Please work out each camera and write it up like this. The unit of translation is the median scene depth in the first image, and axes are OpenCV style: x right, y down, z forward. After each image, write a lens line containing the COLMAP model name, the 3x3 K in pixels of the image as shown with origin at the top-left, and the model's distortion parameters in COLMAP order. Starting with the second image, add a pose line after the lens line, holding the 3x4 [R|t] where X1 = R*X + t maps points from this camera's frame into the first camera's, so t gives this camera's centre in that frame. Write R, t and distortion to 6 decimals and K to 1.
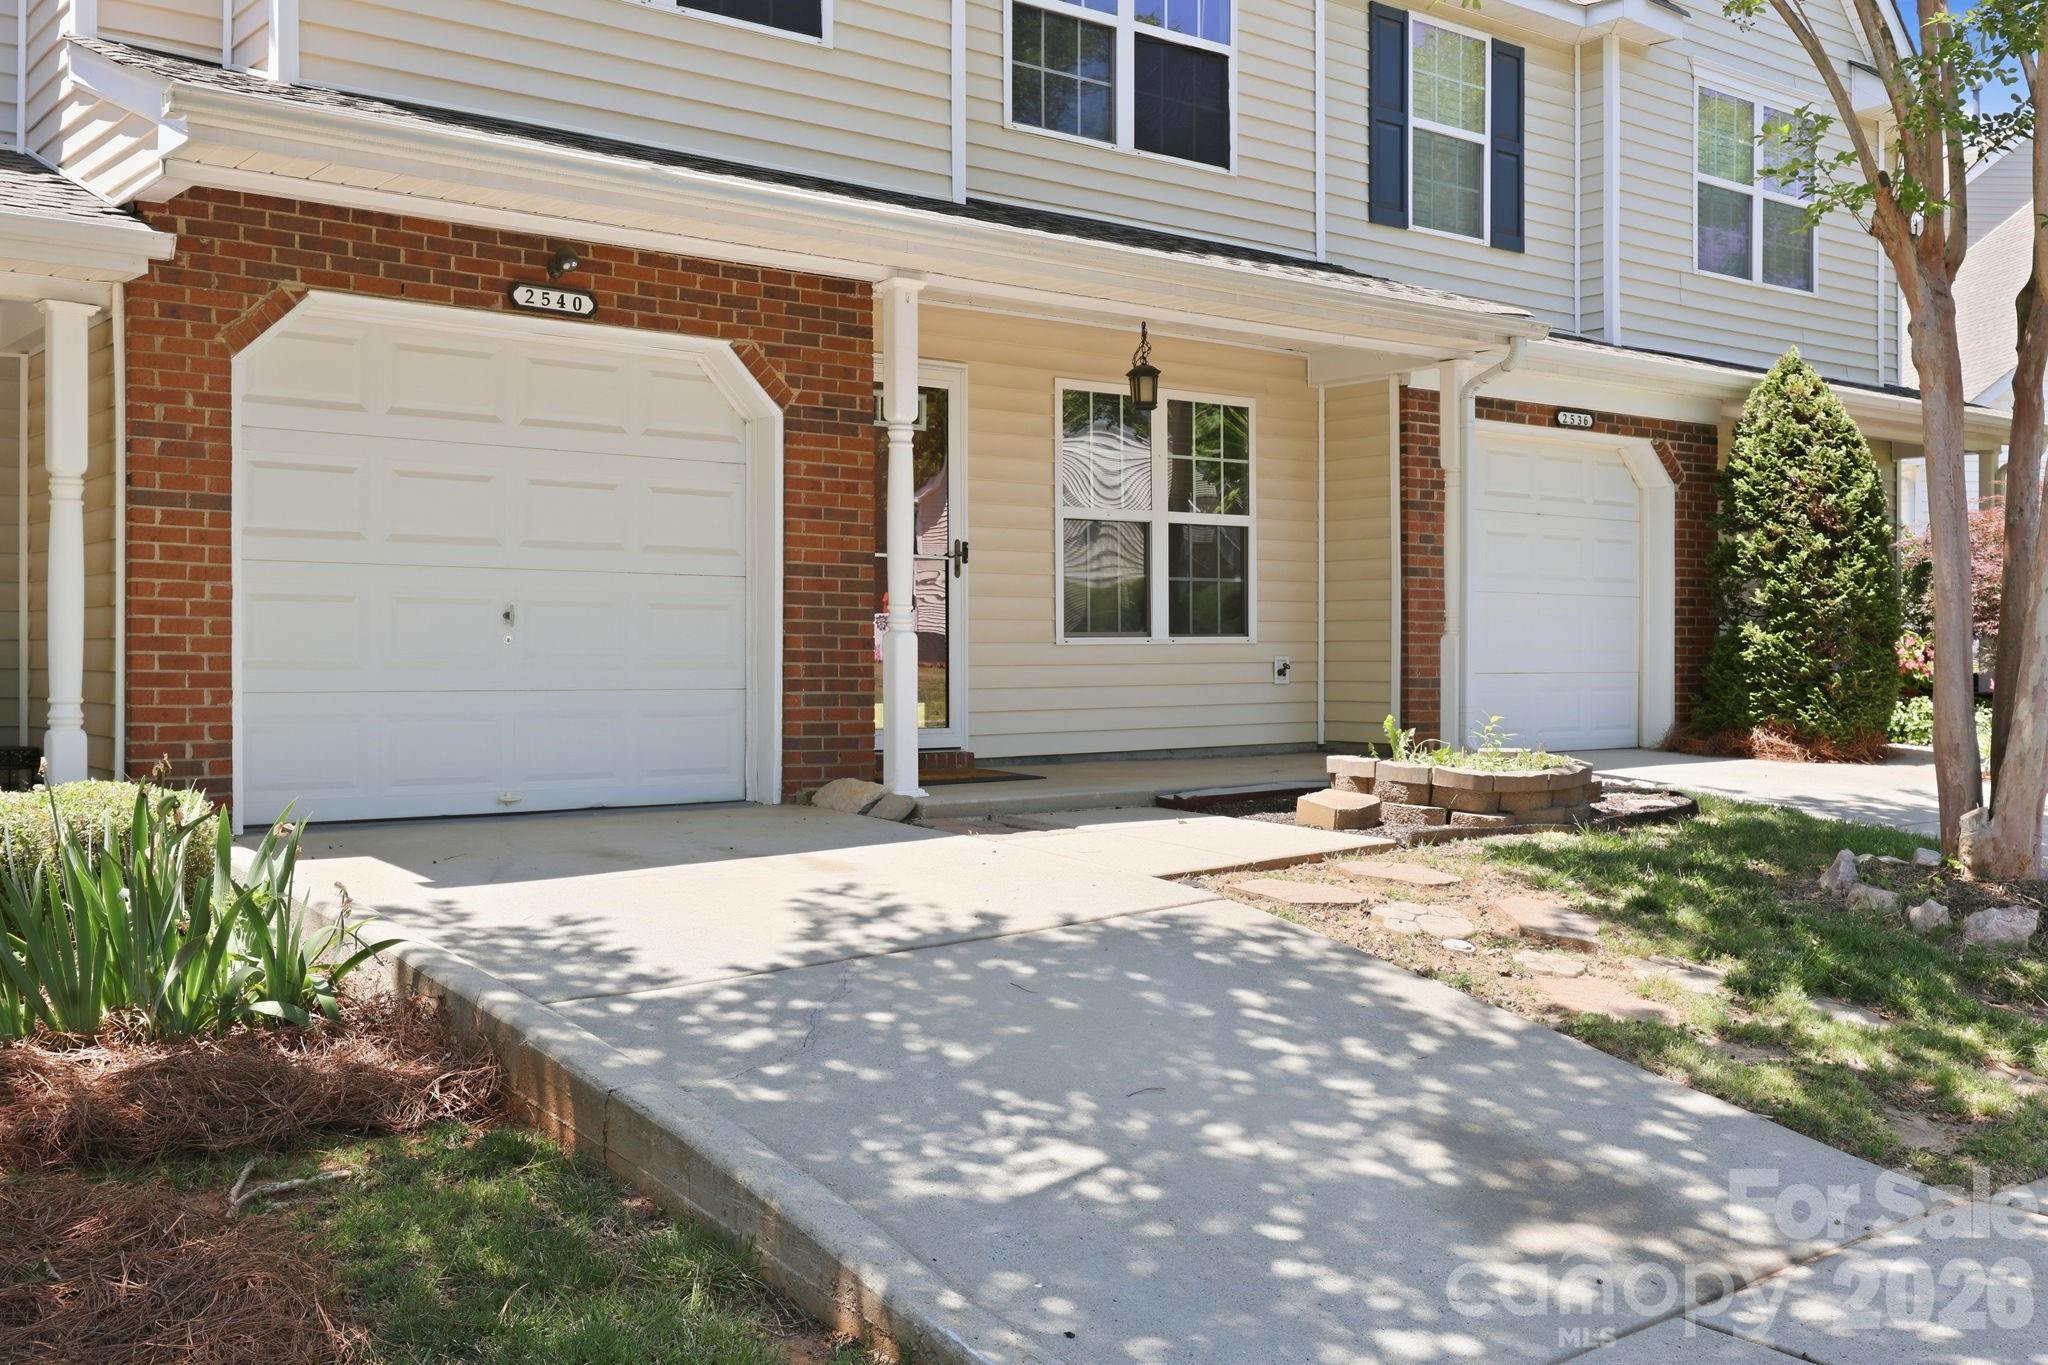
lens RADIAL K [[1898.5, 0, 1013.9], [0, 1898.5, 670.6], [0, 0, 1]] dist [0.010442, 0.000000]
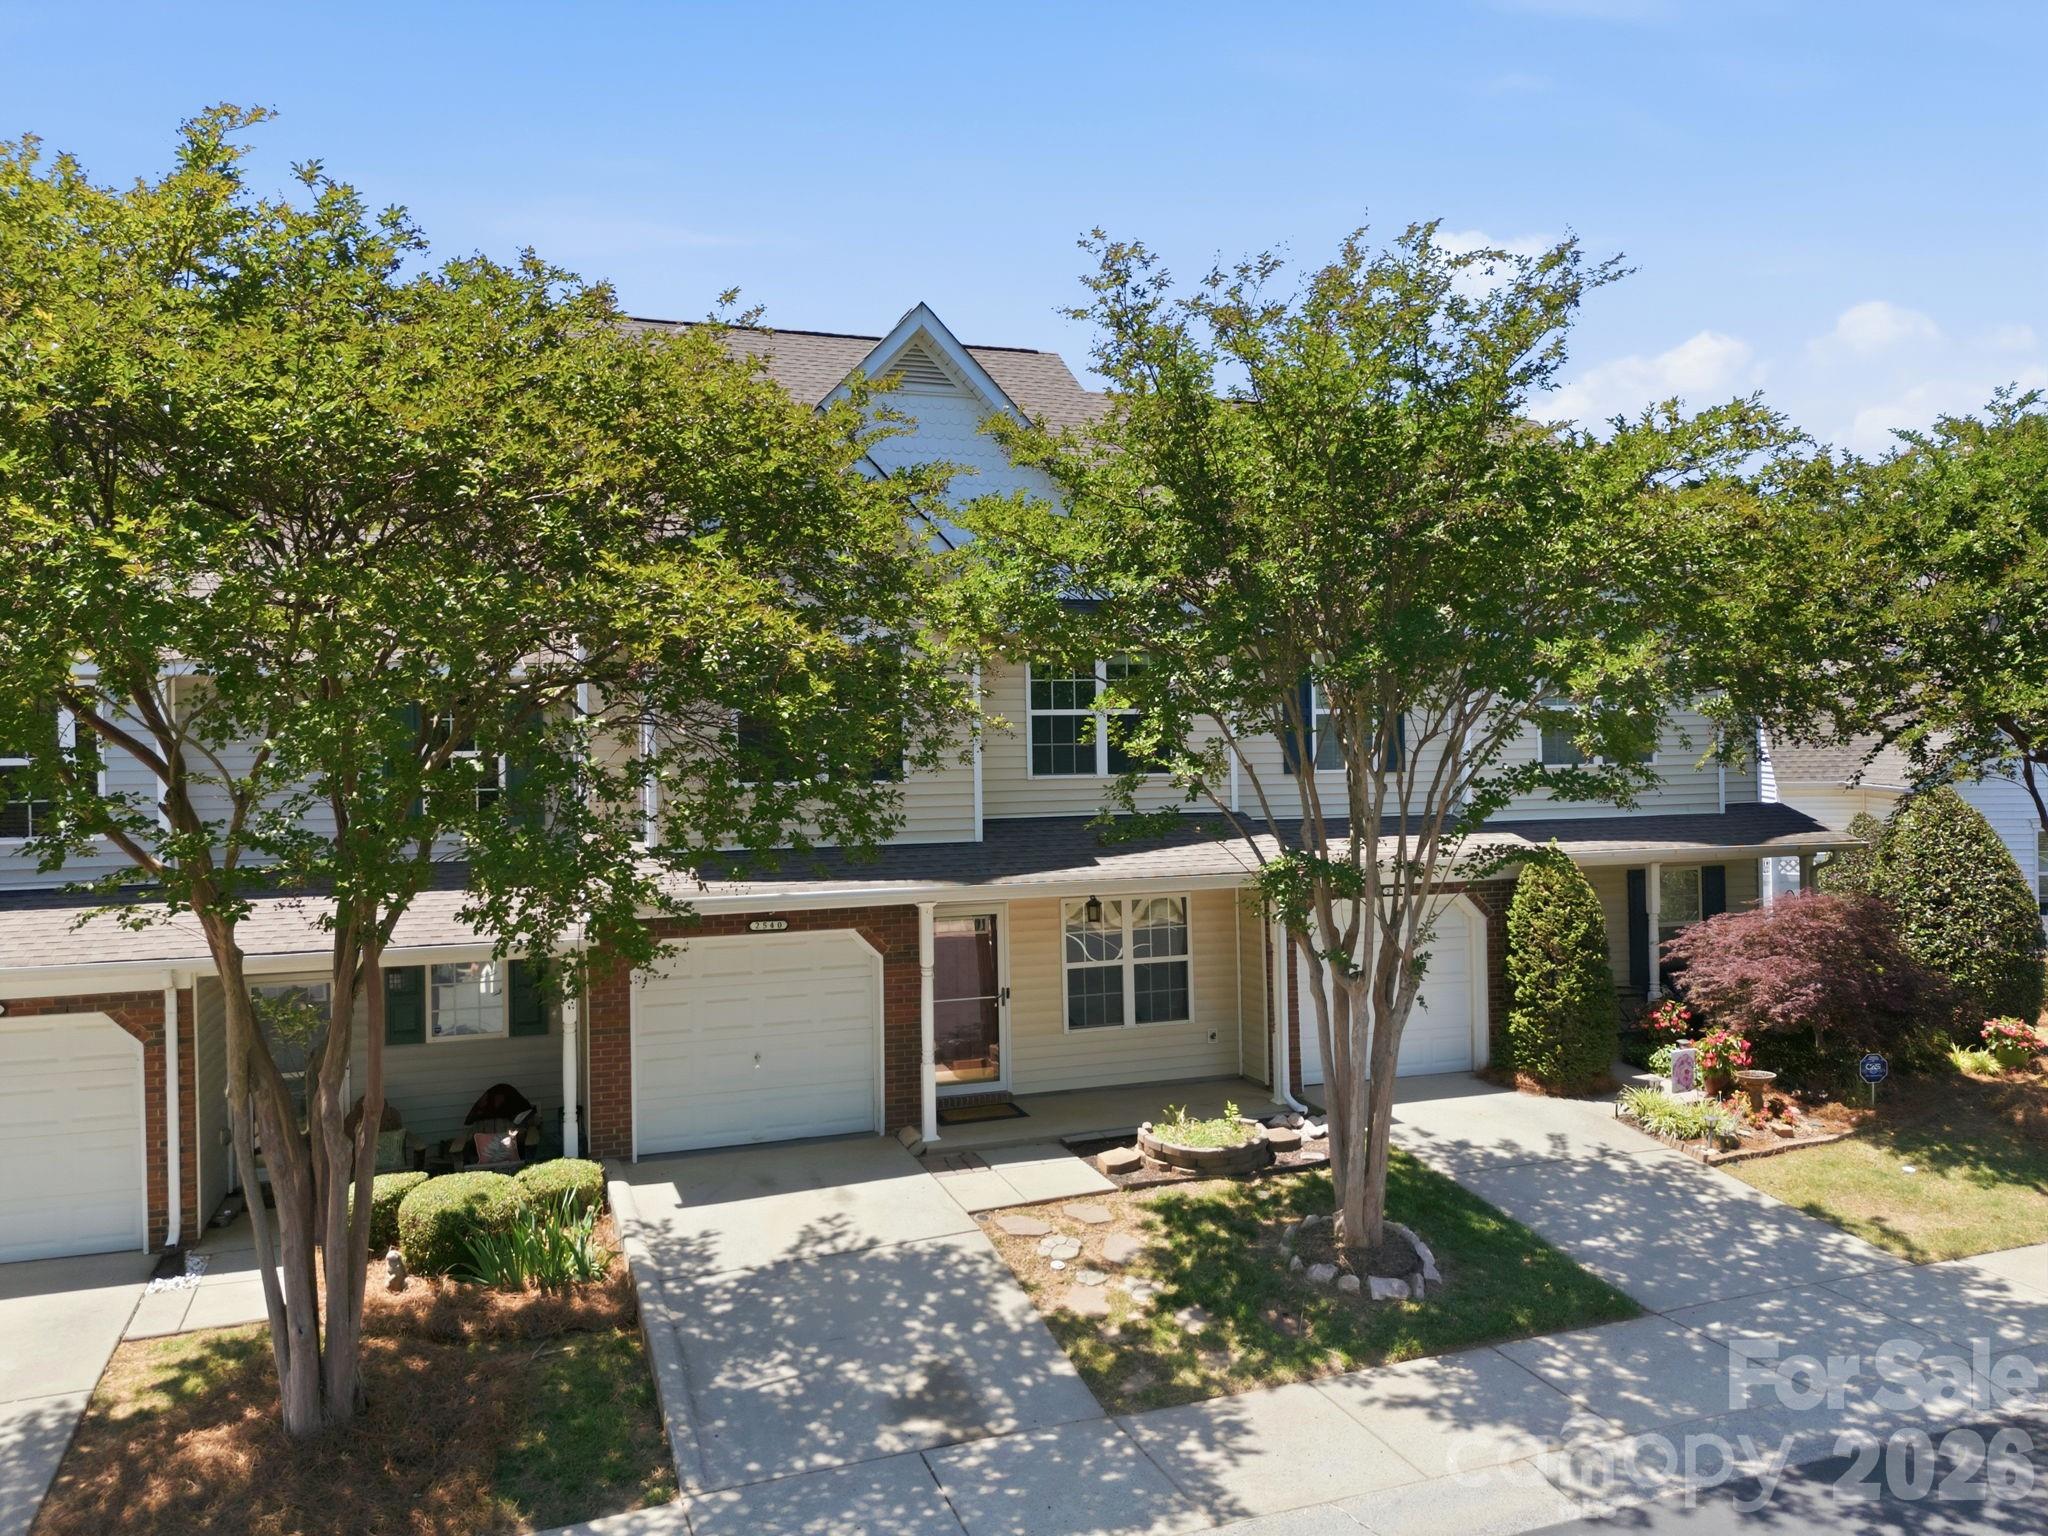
lens RADIAL K [[1498.3, 0, 1029.3], [0, 1498.3, 774.8], [0, 0, 1]] dist [0.062607, -0.057742]
pose [[0.946822, -0.011270, -0.321561, 0.450001], [0.011348, 0.999934, -0.001630, -0.256664], [0.321558, -0.002106, 0.946888, -0.439829]]
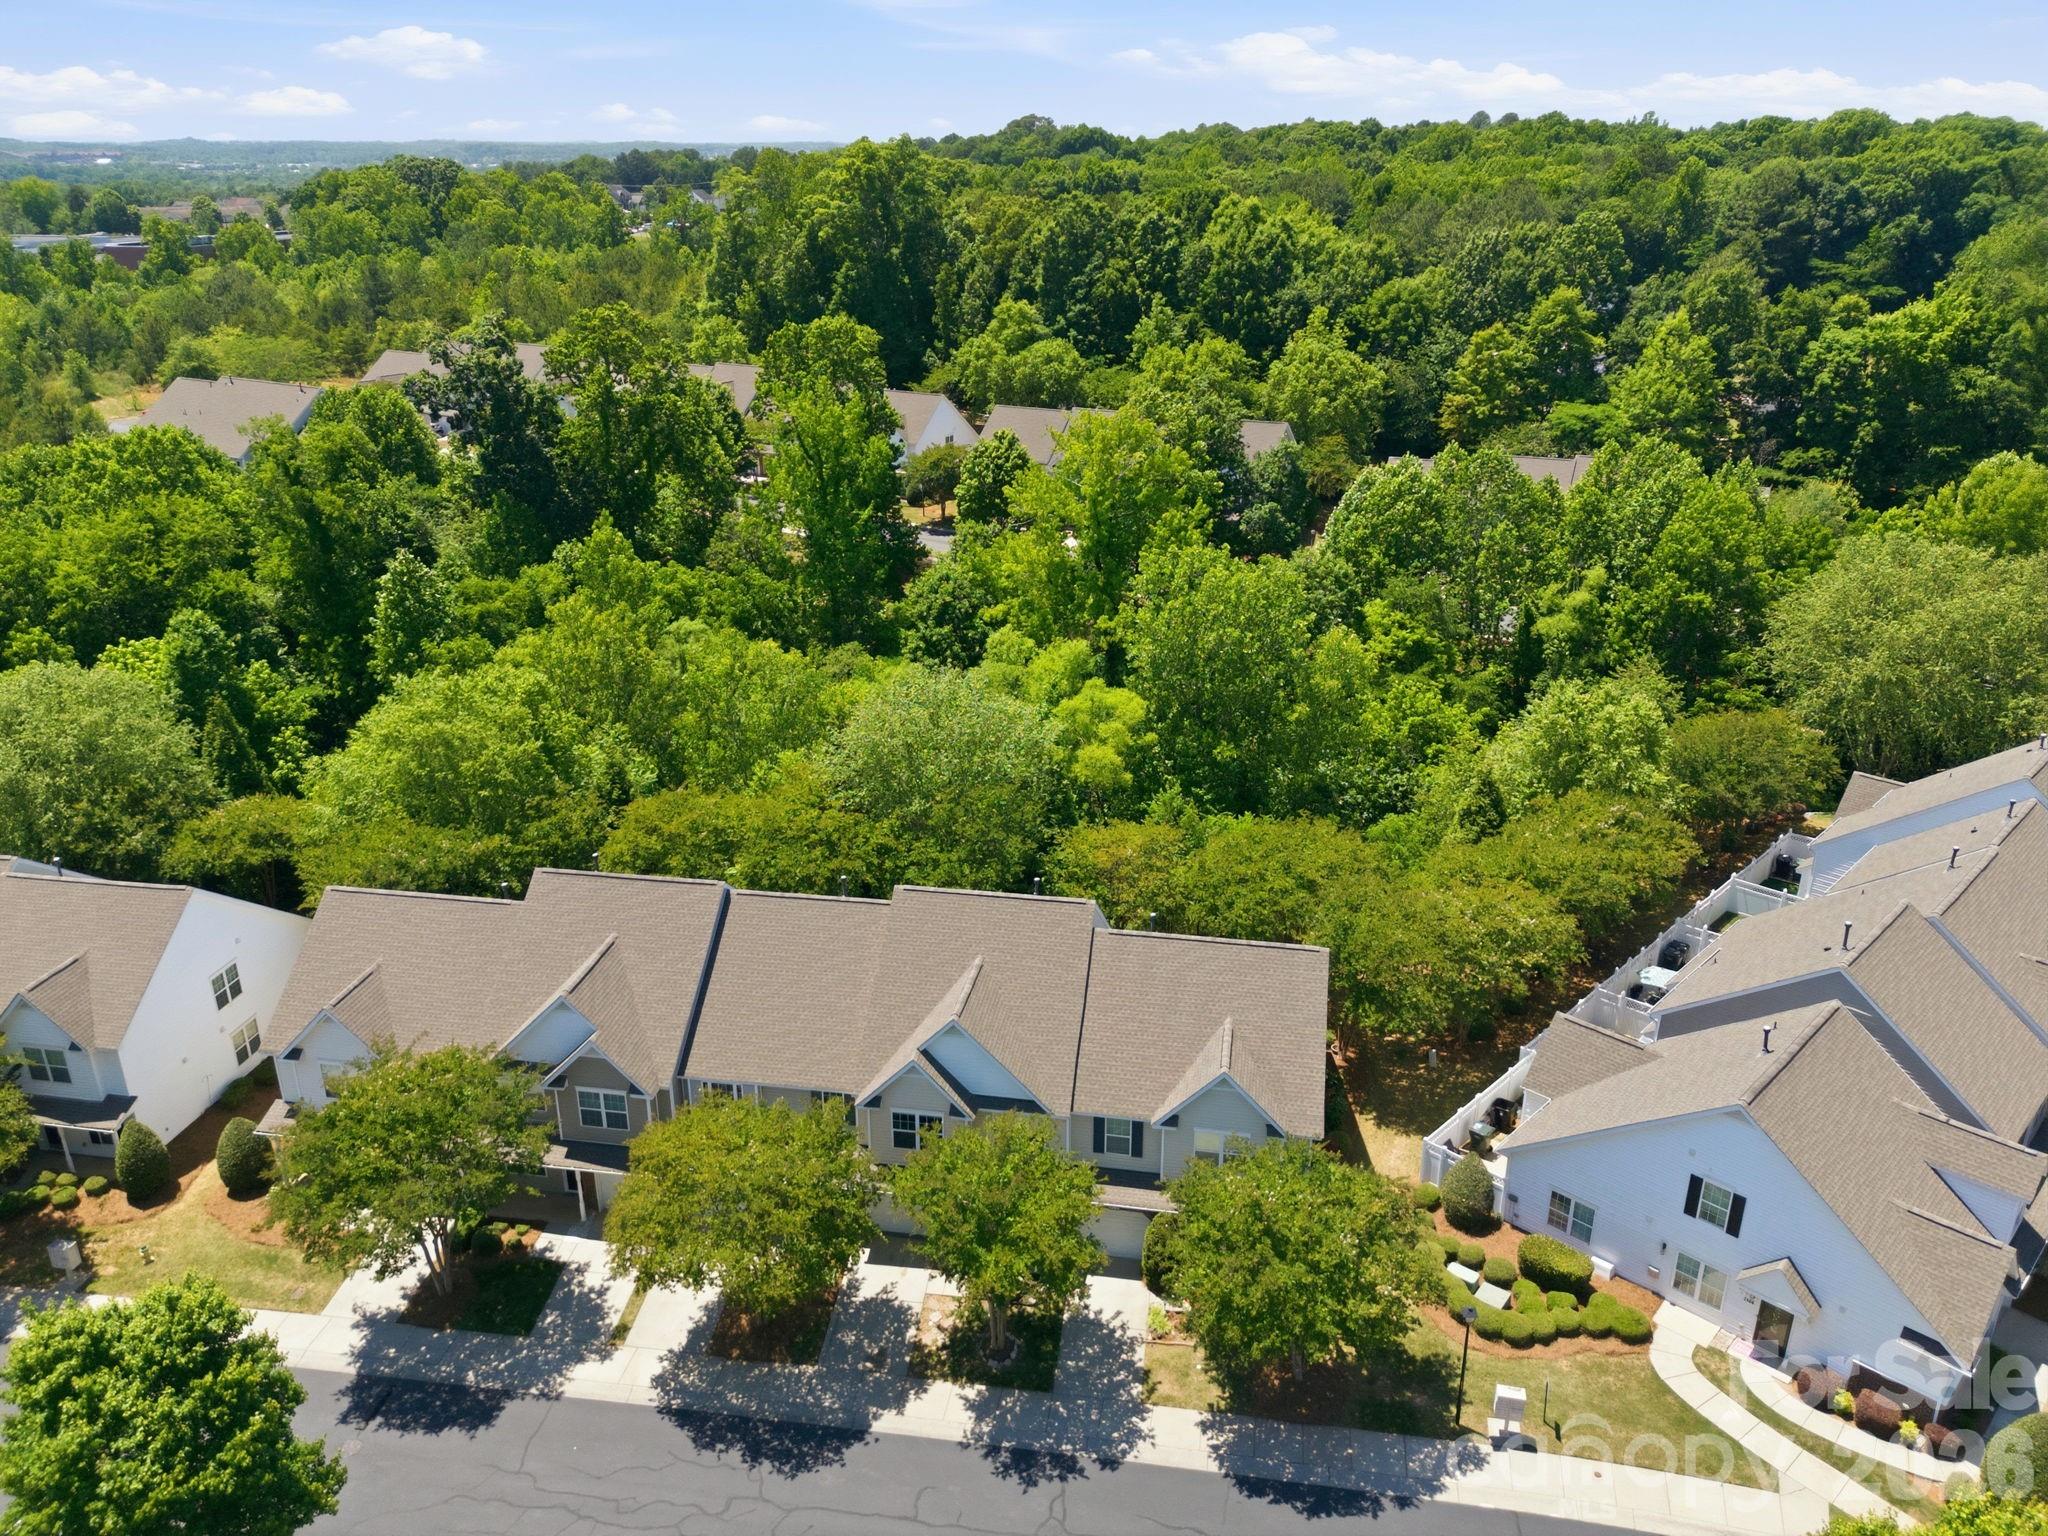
lens RADIAL K [[1498.3, 0, 1032.6], [0, 1498.3, 771.6], [0, 0, 1]] dist [0.062607, -0.057742]
pose [[0.673299, 0.280550, -0.684076, 2.711916], [-0.010172, 0.928642, 0.370839, -2.847879], [0.739300, -0.242727, 0.628107, -1.463246]]
